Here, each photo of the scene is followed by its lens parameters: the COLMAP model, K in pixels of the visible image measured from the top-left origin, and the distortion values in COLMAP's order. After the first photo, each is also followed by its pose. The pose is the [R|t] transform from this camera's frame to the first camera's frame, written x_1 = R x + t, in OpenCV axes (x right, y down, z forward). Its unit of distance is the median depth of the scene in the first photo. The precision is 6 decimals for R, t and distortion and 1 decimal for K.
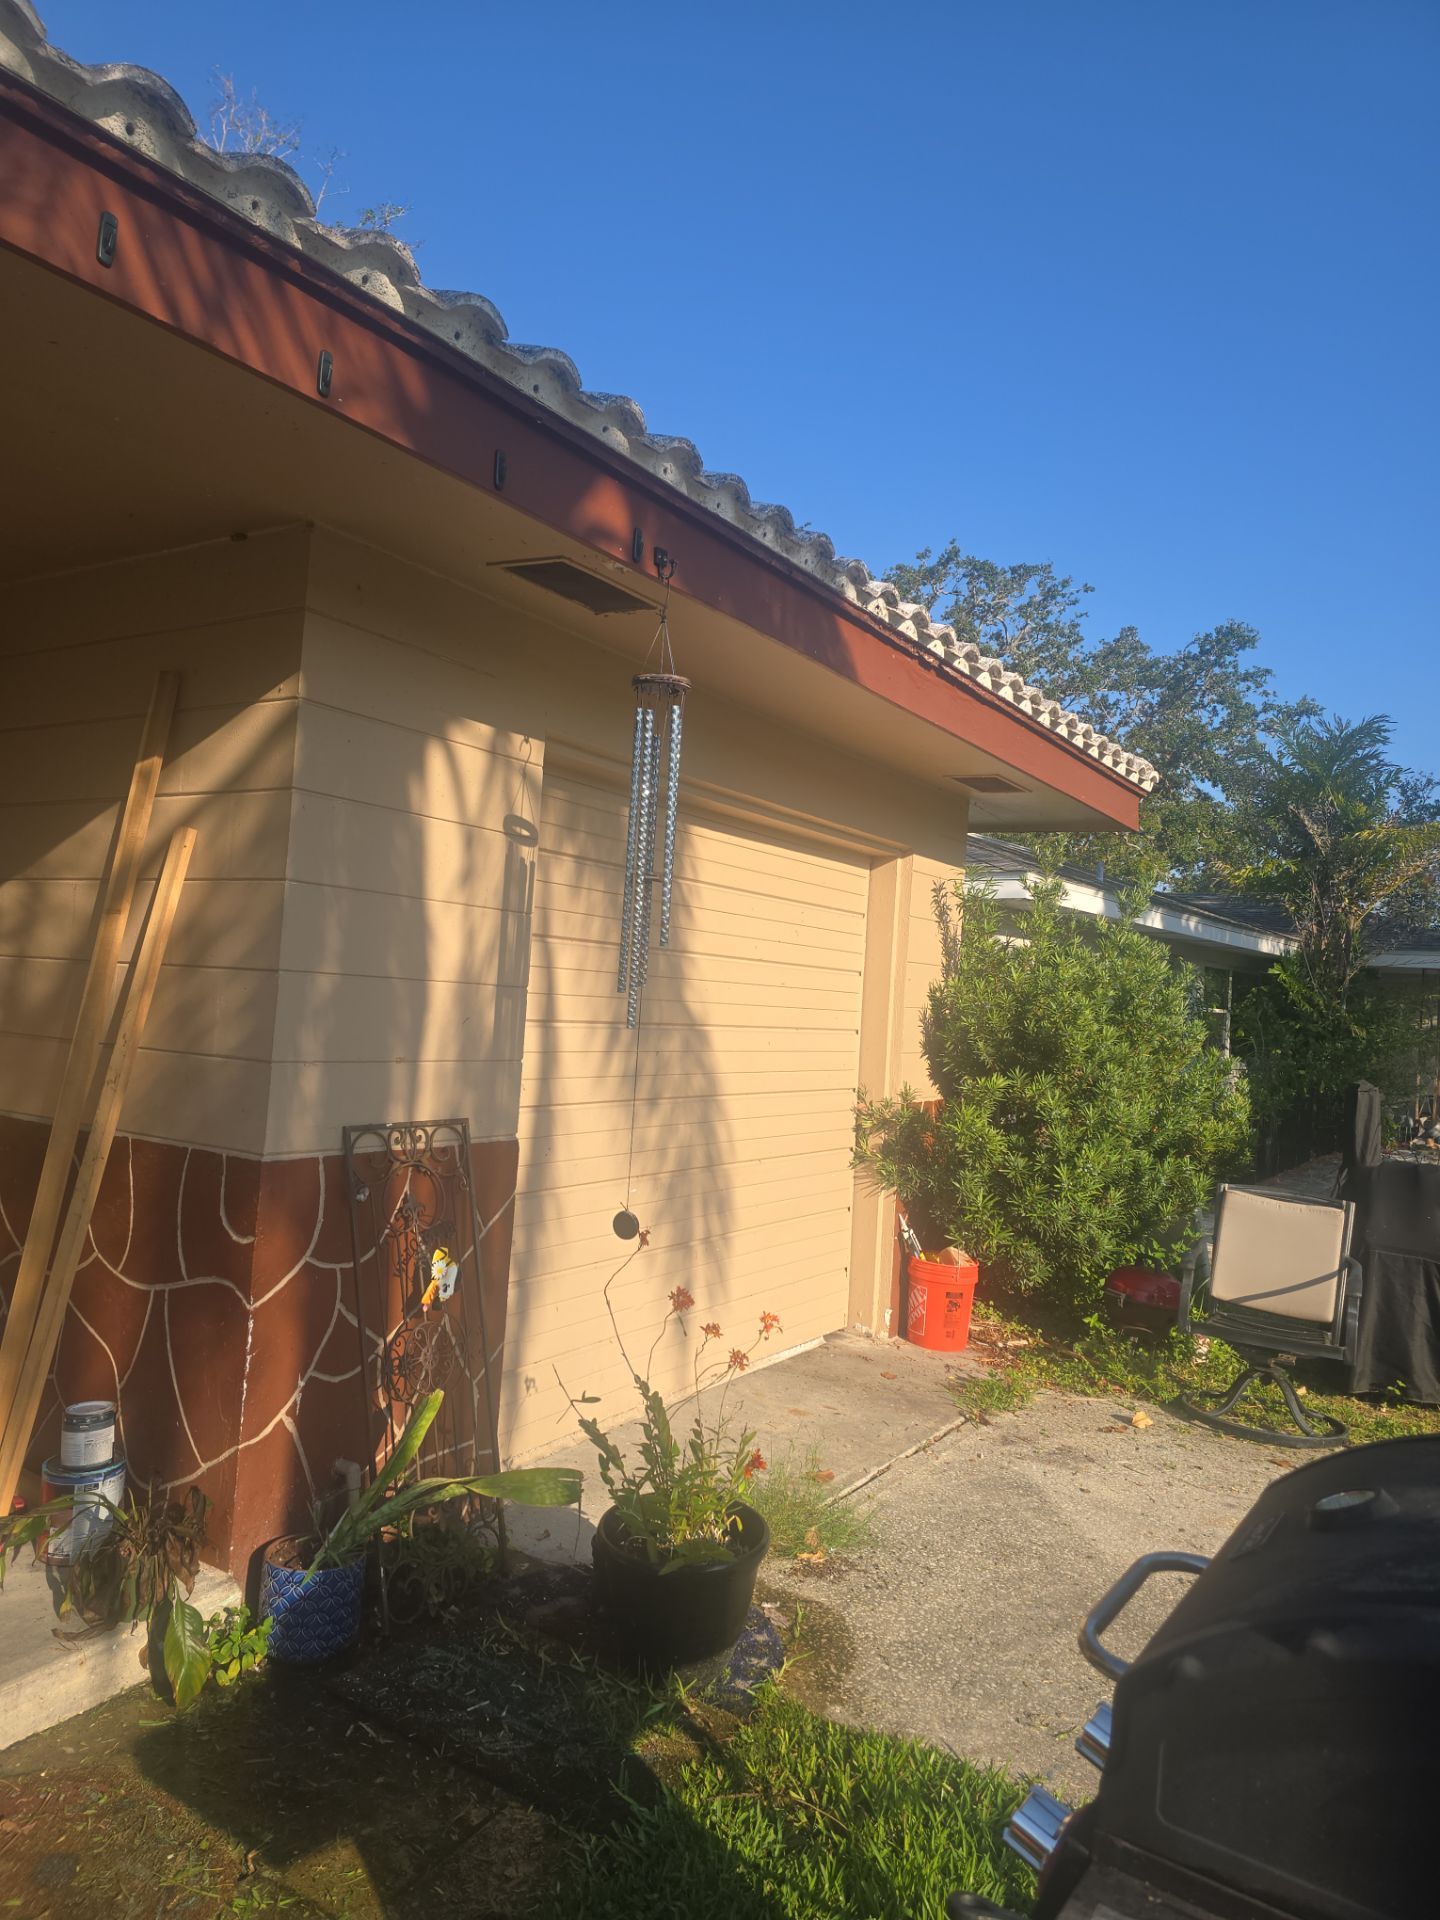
lens RADIAL K [[1264.6, 0, 720.0], [0, 1264.6, 960.0], [0, 0, 1]] dist [0.000645, -0.000016]
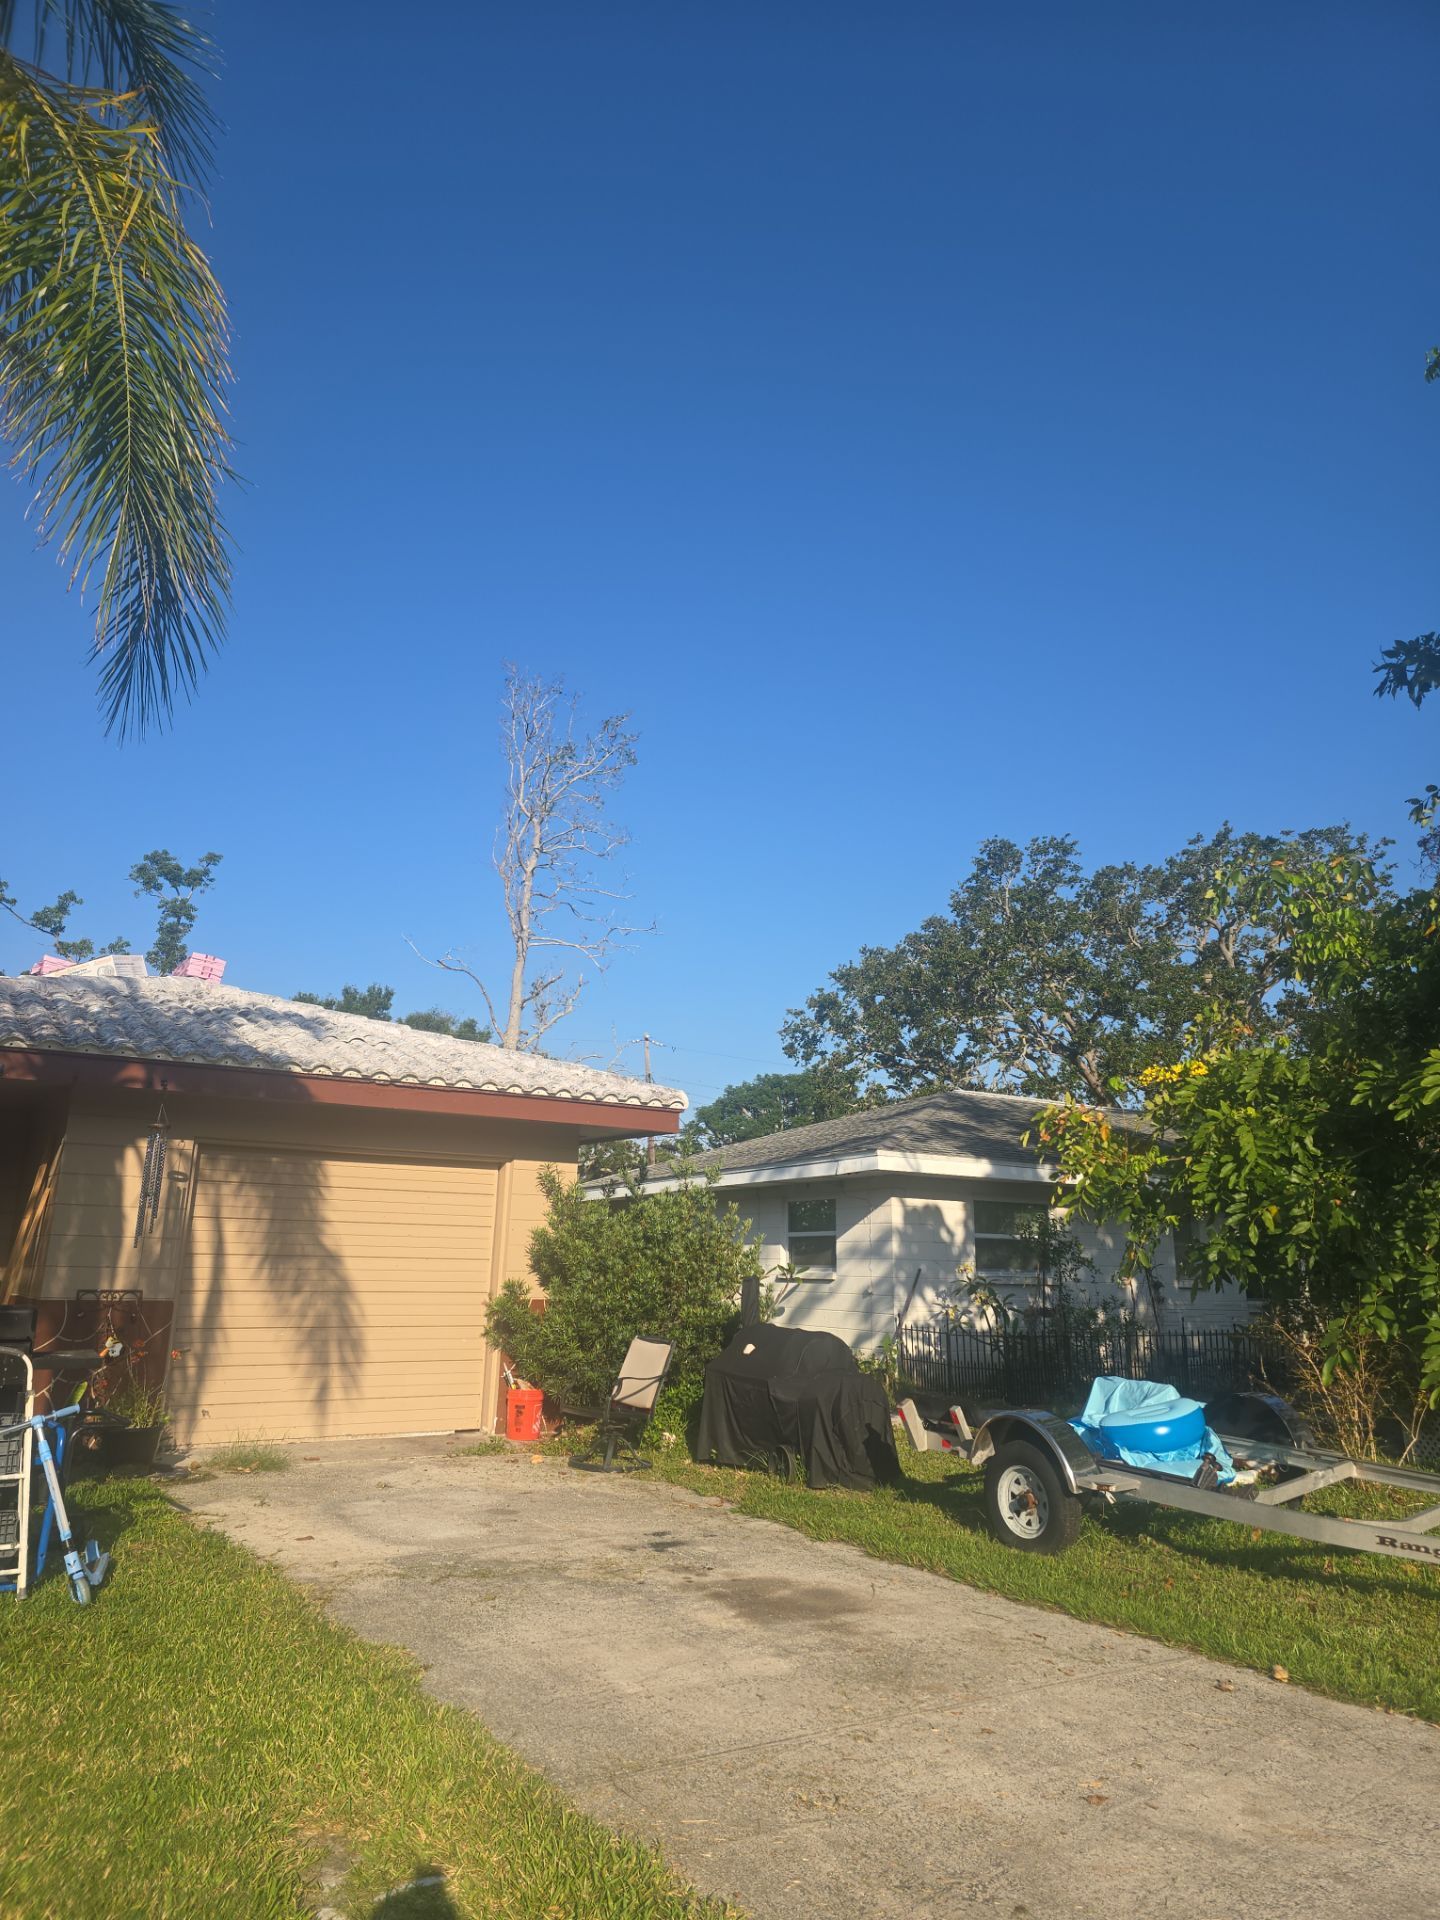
lens RADIAL K [[1170.5, 0, 720.0], [0, 1170.5, 960.0], [0, 0, 1]] dist [0.001444, -0.000103]
pose [[0.944723, -0.122817, -0.303997, 1.275943], [0.047993, 0.969005, -0.242336, 0.080082], [0.324338, 0.214351, 0.921335, -0.722287]]
